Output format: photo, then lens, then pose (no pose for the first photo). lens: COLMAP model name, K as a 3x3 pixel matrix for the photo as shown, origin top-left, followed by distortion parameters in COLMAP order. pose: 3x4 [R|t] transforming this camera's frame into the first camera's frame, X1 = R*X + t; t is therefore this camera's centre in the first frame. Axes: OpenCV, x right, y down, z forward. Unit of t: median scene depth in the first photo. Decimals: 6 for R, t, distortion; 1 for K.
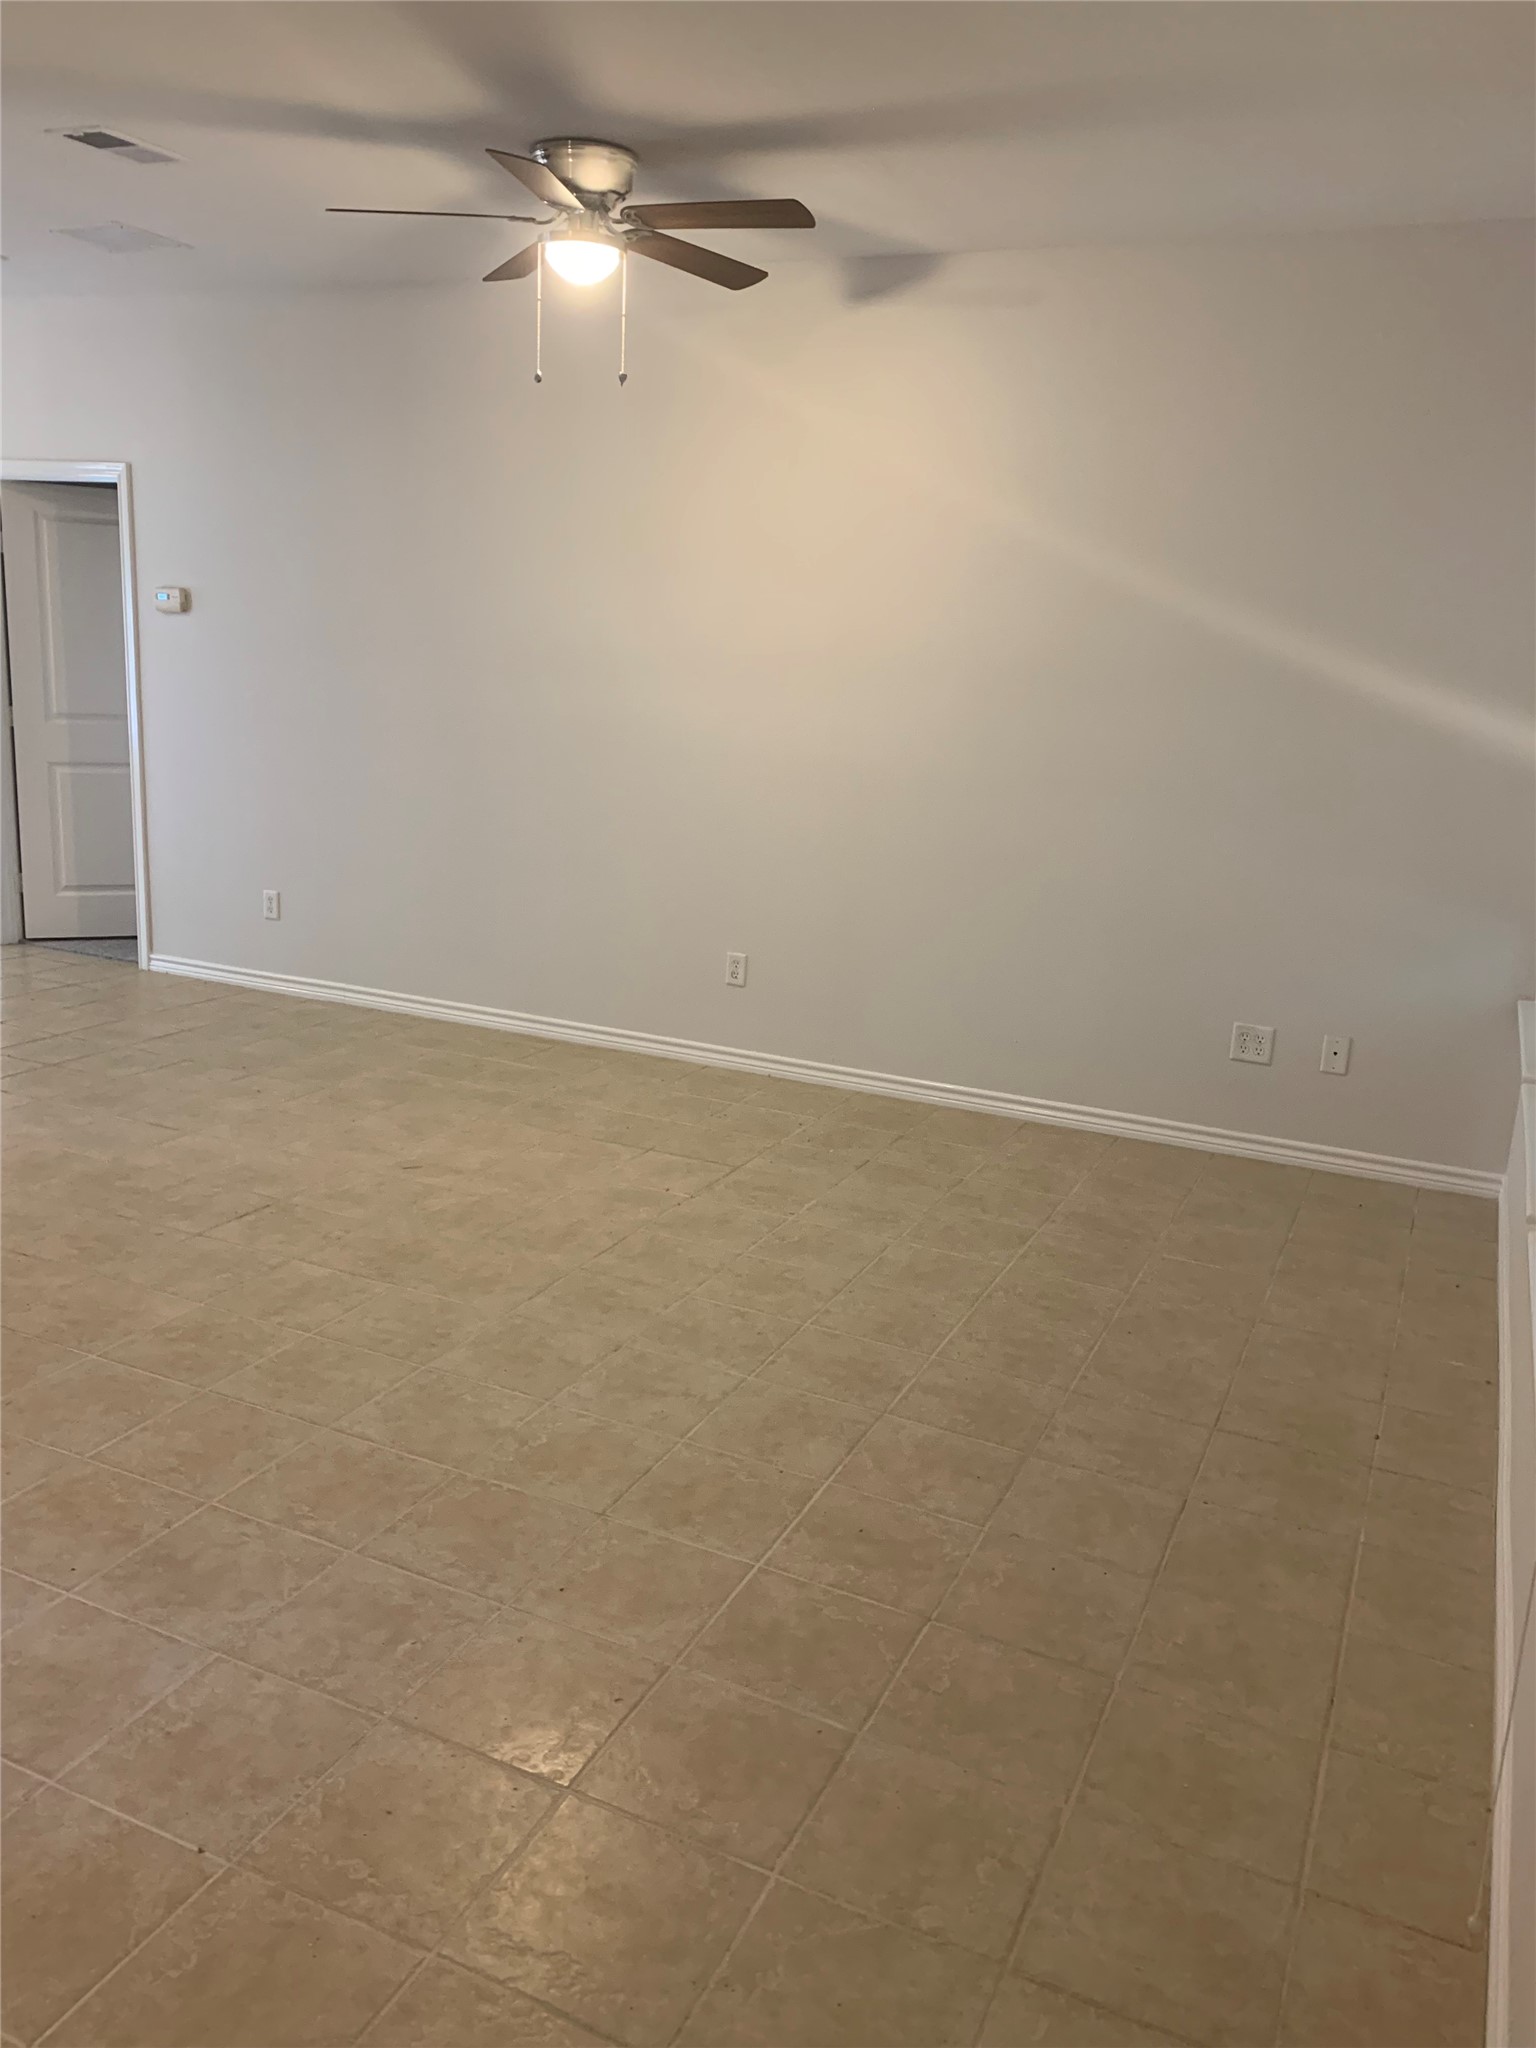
lens RADIAL K [[1553.3, 0, 729.9], [0, 1553.3, 1023.8], [0, 0, 1]] dist [-0.000483, -0.002088]
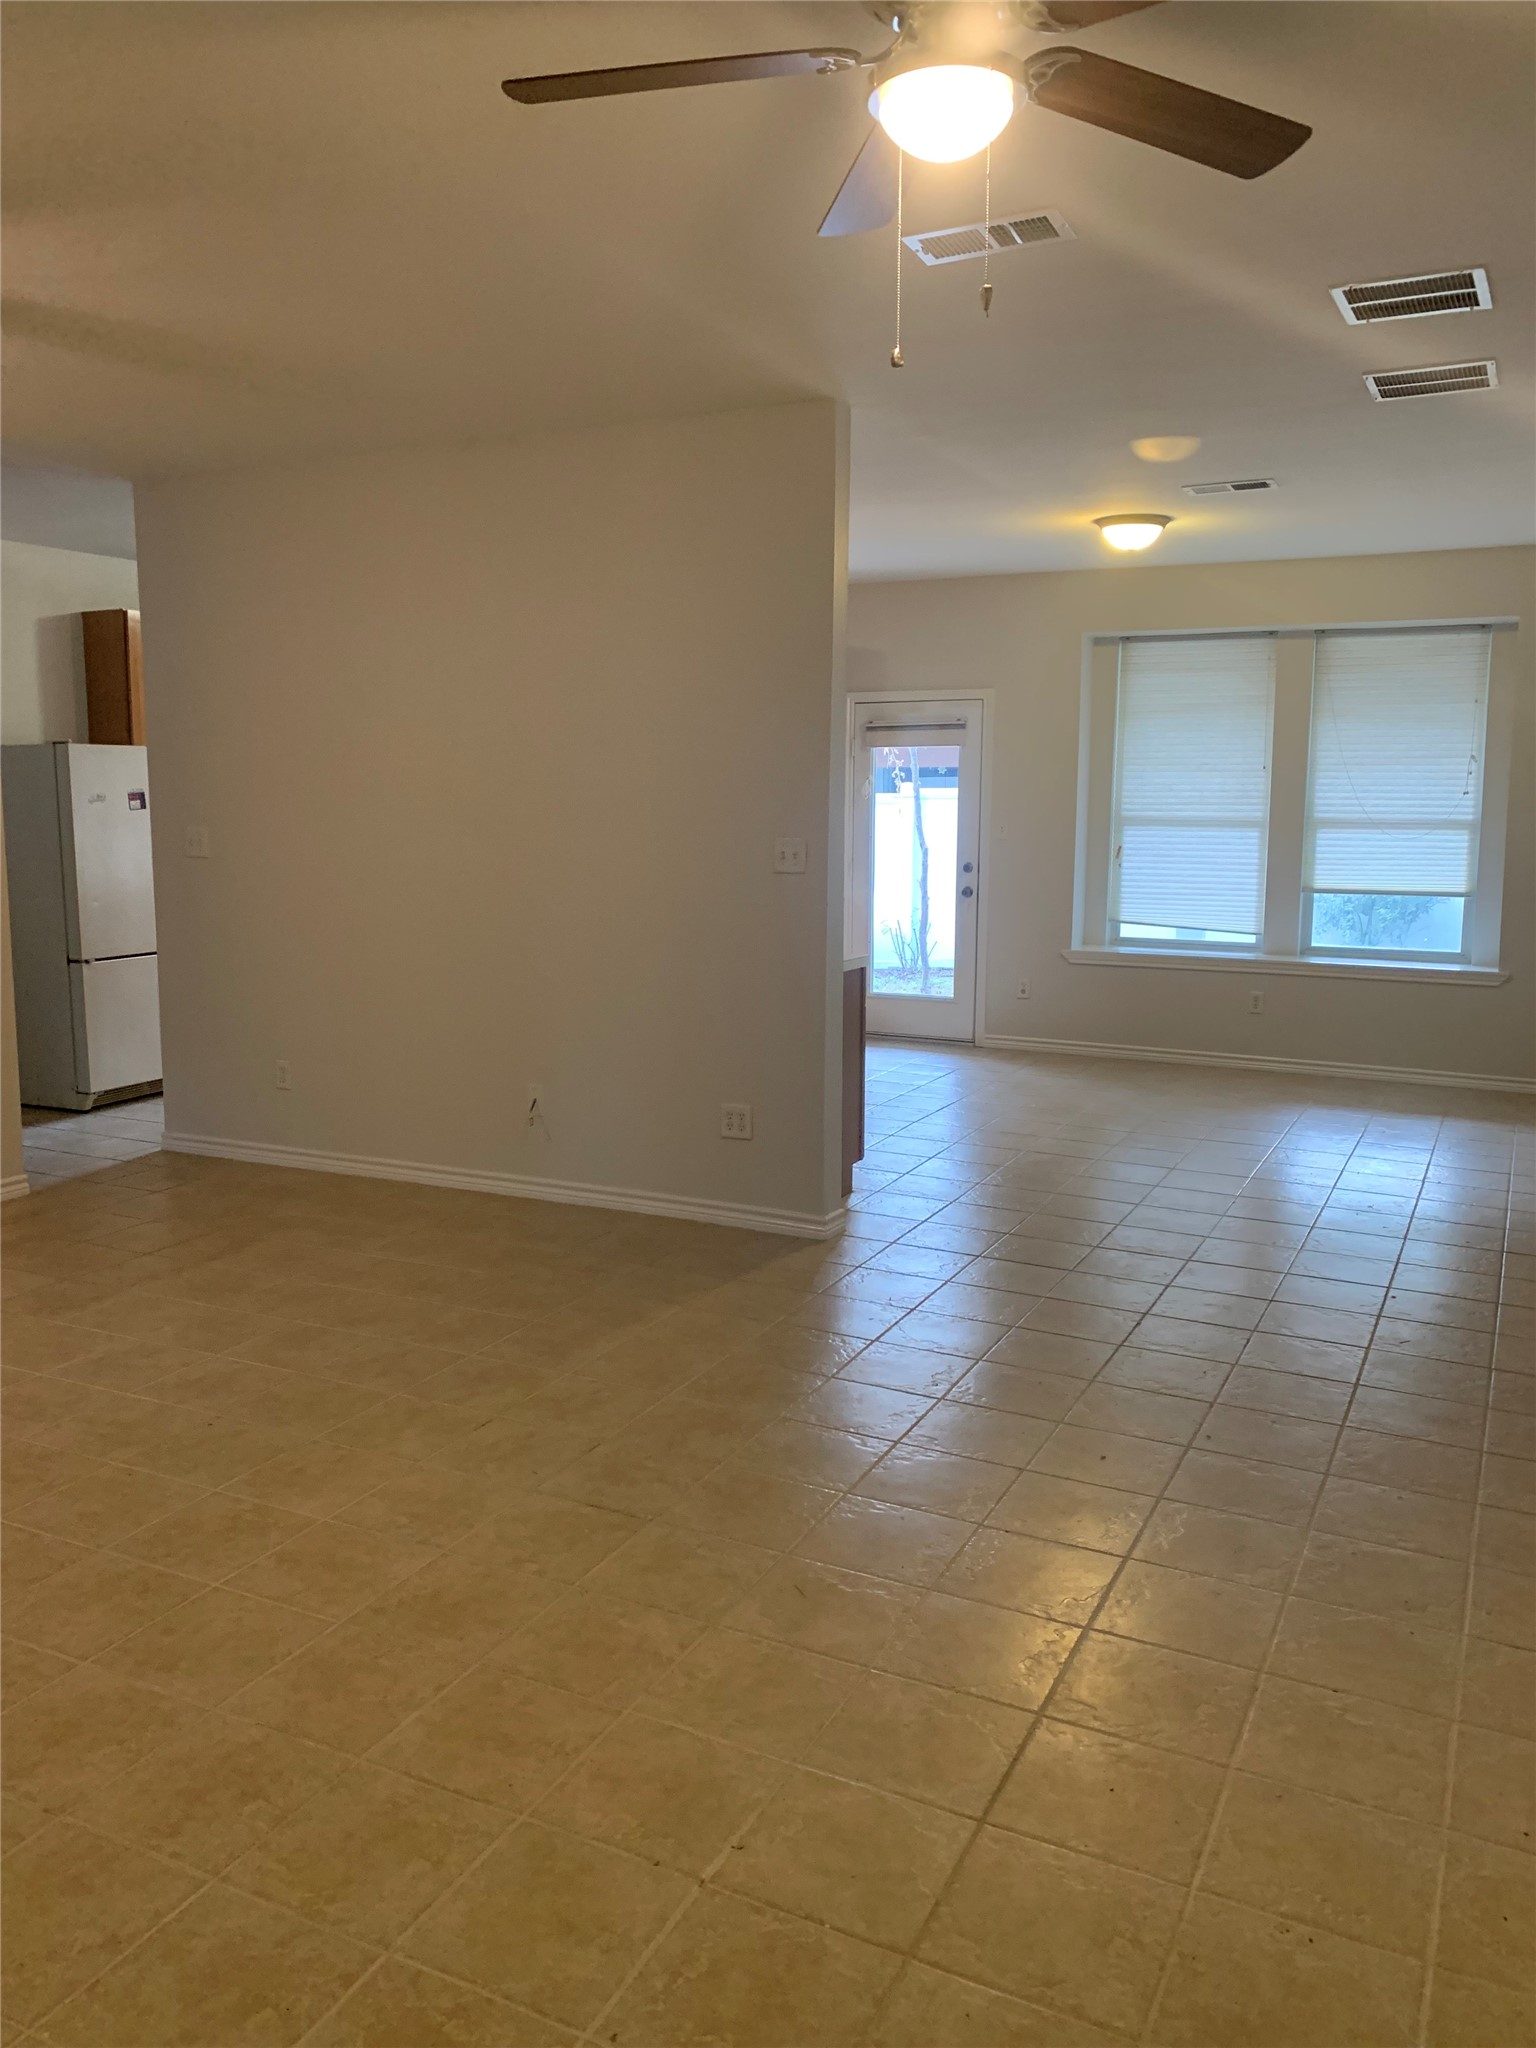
lens RADIAL K [[1553.3, 0, 729.9], [0, 1553.3, 1023.8], [0, 0, 1]] dist [-0.000483, -0.002088]
pose [[-0.028509, 0.087540, -0.995753, 0.476500], [-0.232489, 0.968259, 0.091779, -0.213762], [0.972181, 0.234119, -0.007252, 1.033584]]
